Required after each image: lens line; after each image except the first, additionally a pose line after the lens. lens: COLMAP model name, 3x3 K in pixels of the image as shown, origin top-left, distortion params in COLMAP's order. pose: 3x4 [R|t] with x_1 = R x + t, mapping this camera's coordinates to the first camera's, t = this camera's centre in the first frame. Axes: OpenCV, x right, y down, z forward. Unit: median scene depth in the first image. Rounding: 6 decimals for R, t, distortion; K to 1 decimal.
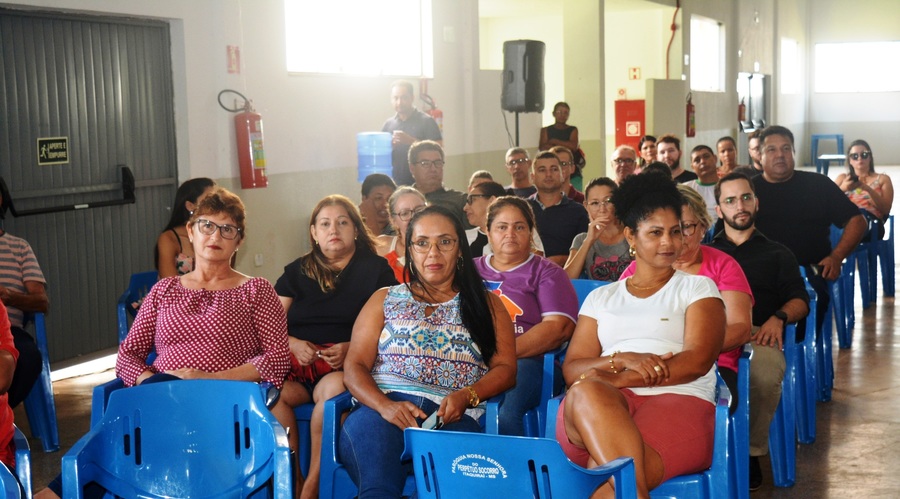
lens RADIAL K [[1615.8, 0, 441.5], [0, 1615.8, 252.0], [0, 0, 1]] dist [-0.010736, 0.000000]
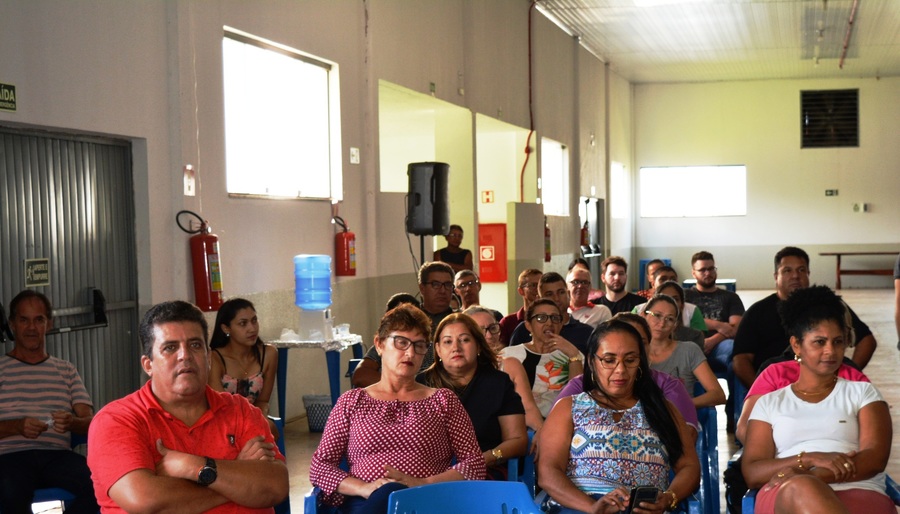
lens RADIAL K [[1738.2, 0, 458.3], [0, 1738.2, 257.3], [0, 0, 1]] dist [0.050806, 0.000000]
pose [[0.987757, 0.001323, 0.155994, -0.200436], [0.010329, 0.997215, -0.073860, 0.010289], [-0.155658, 0.074567, 0.984993, -0.087174]]
